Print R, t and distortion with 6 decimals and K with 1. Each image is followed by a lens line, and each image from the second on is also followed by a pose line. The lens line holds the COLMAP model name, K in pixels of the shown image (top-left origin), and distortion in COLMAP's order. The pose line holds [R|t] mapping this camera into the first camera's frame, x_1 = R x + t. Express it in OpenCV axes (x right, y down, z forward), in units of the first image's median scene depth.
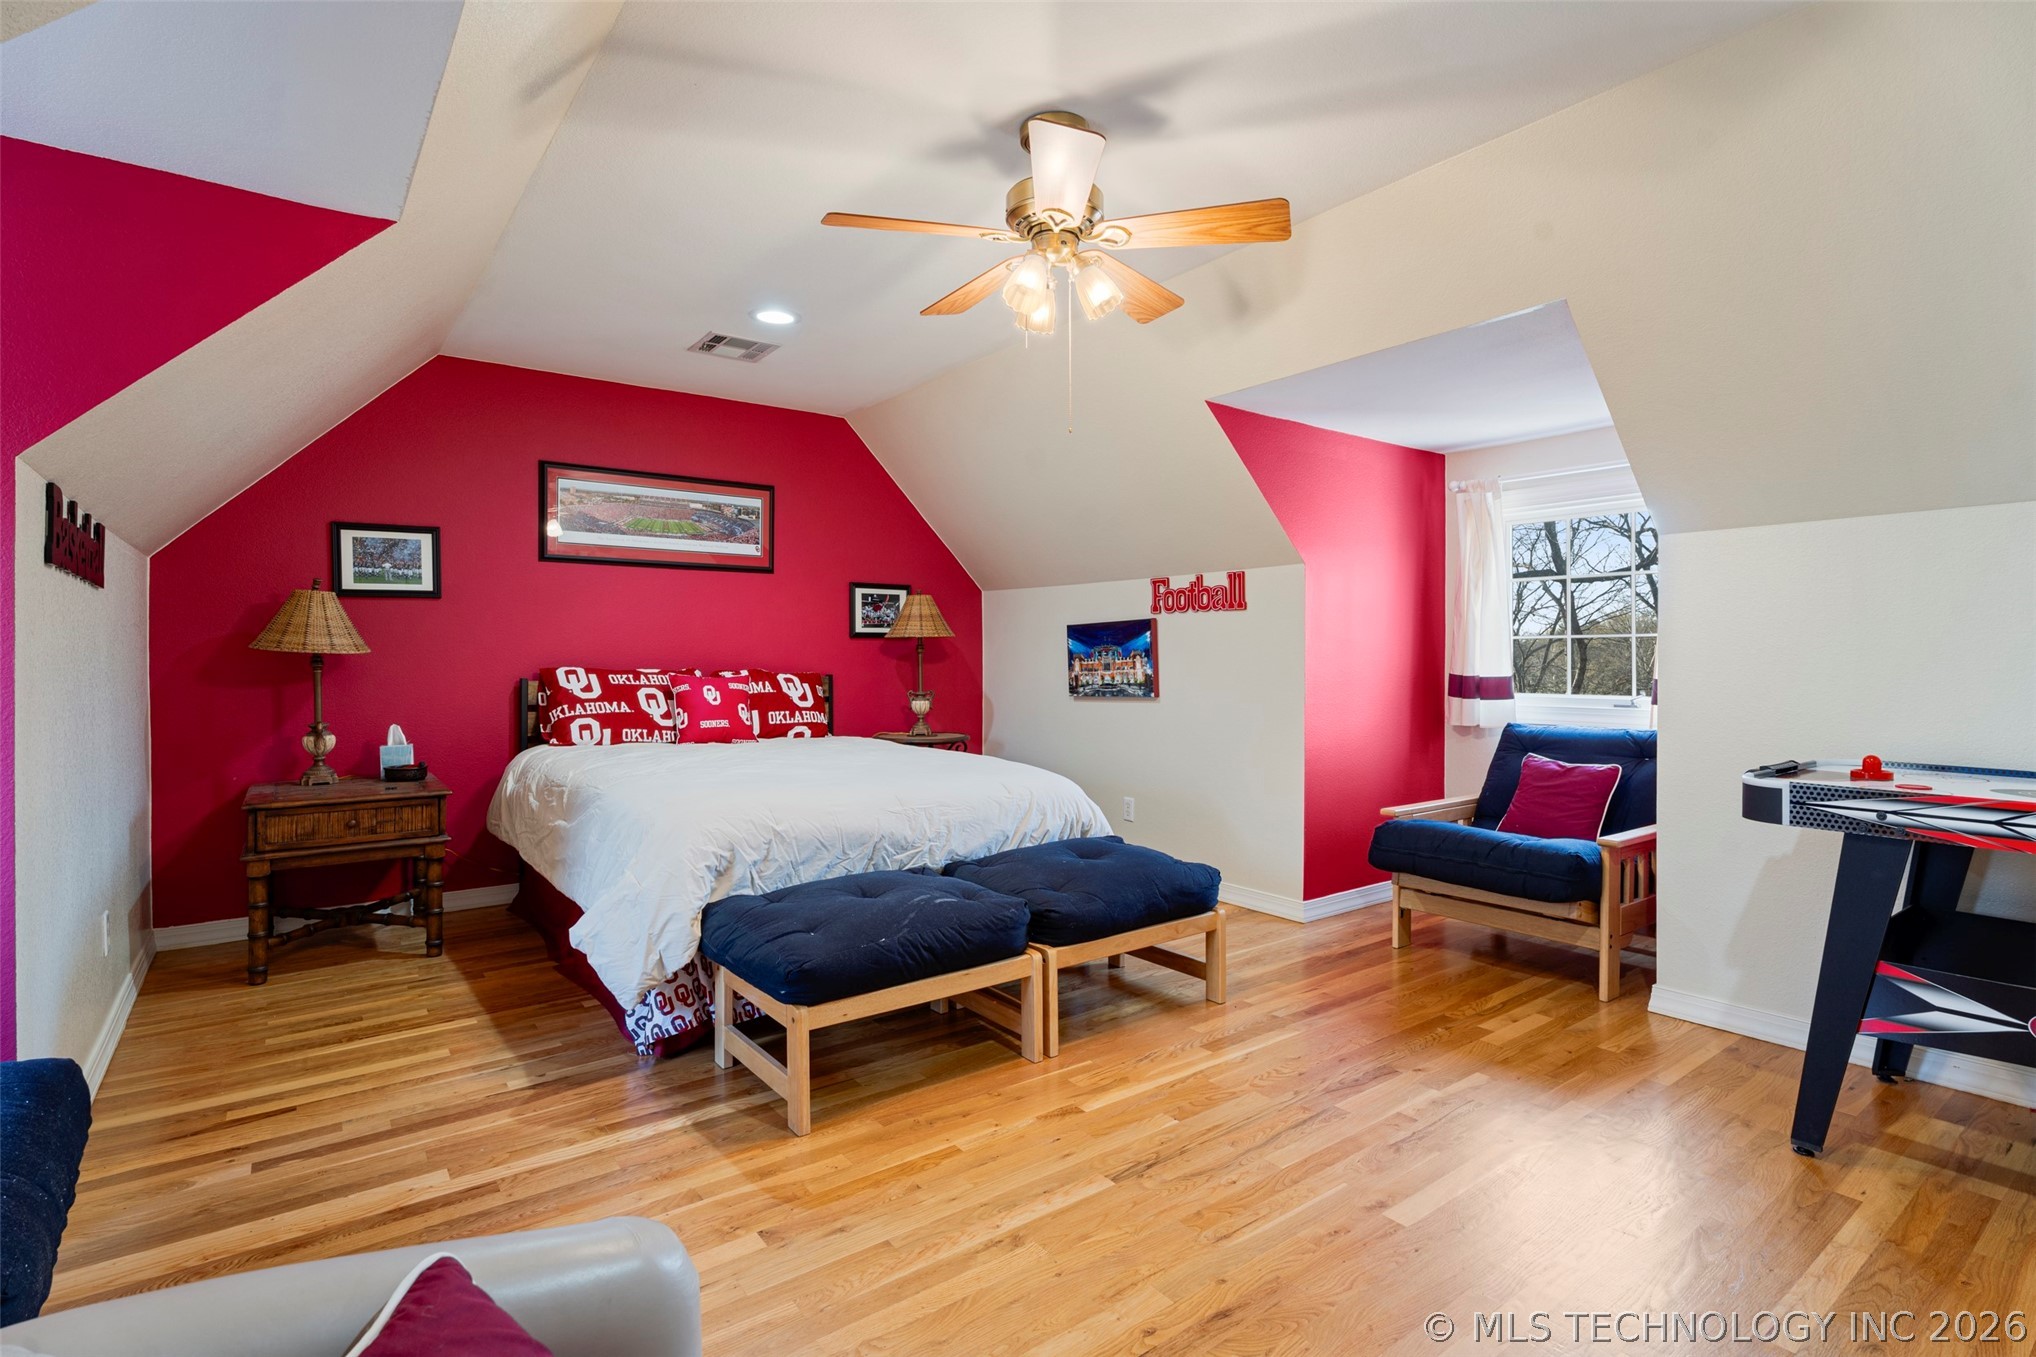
lens RADIAL K [[980.7, 0, 1029.1], [0, 980.7, 663.9], [0, 0, 1]] dist [-0.000816, 0.000177]
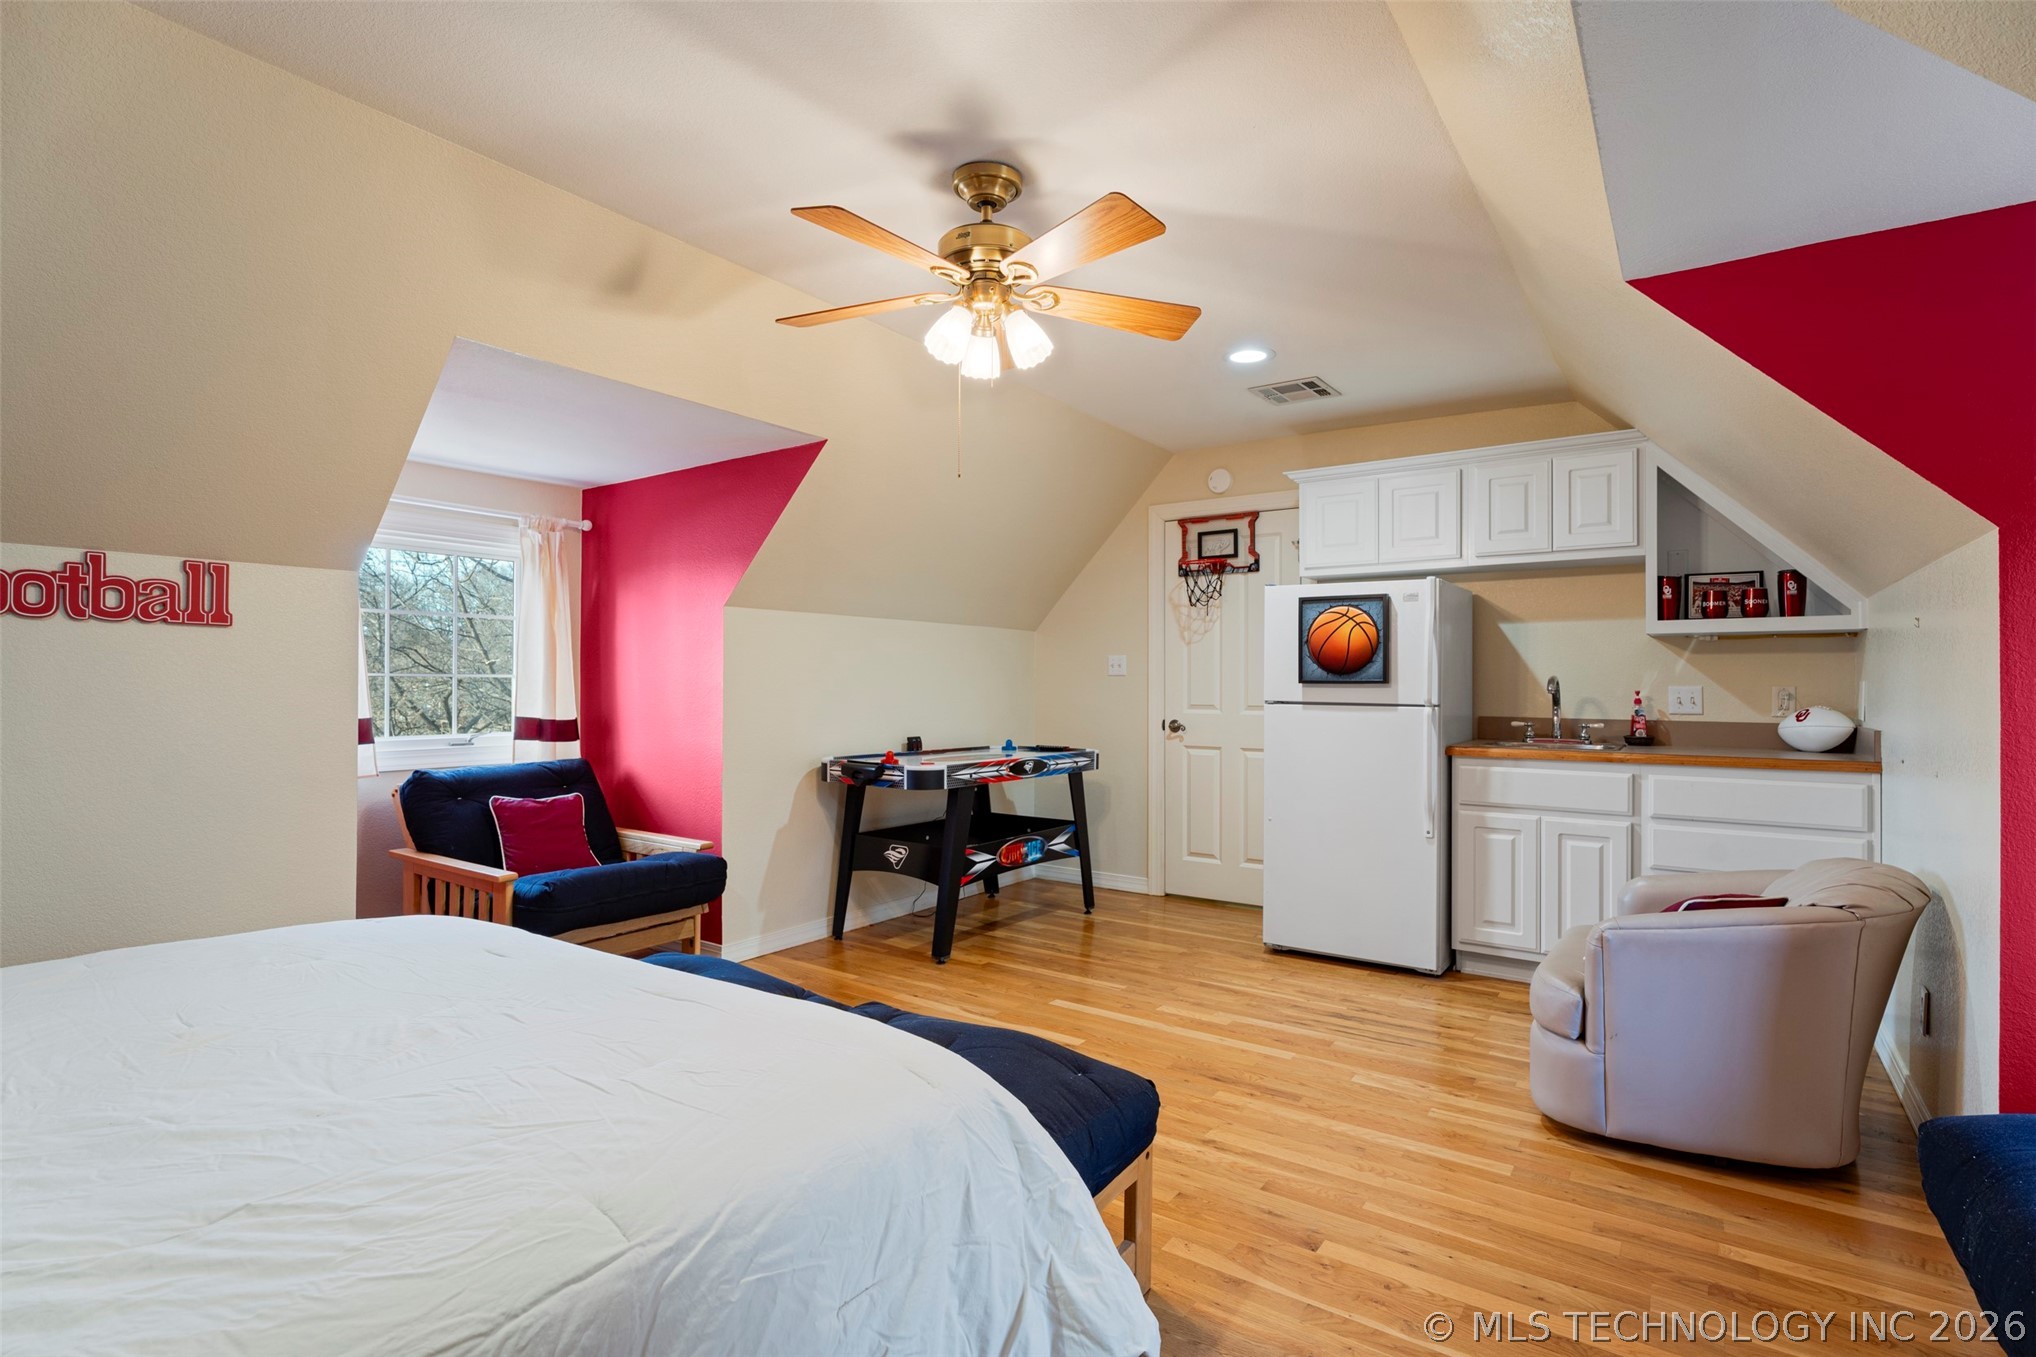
lens RADIAL K [[980.7, 0, 1029.2], [0, 980.7, 687.0], [0, 0, 1]] dist [-0.000816, 0.000177]
pose [[-0.310020, -0.002629, 0.950726, -0.514280], [0.002619, 0.999990, 0.003619, -0.017826], [-0.950726, 0.003611, -0.310010, 0.698583]]
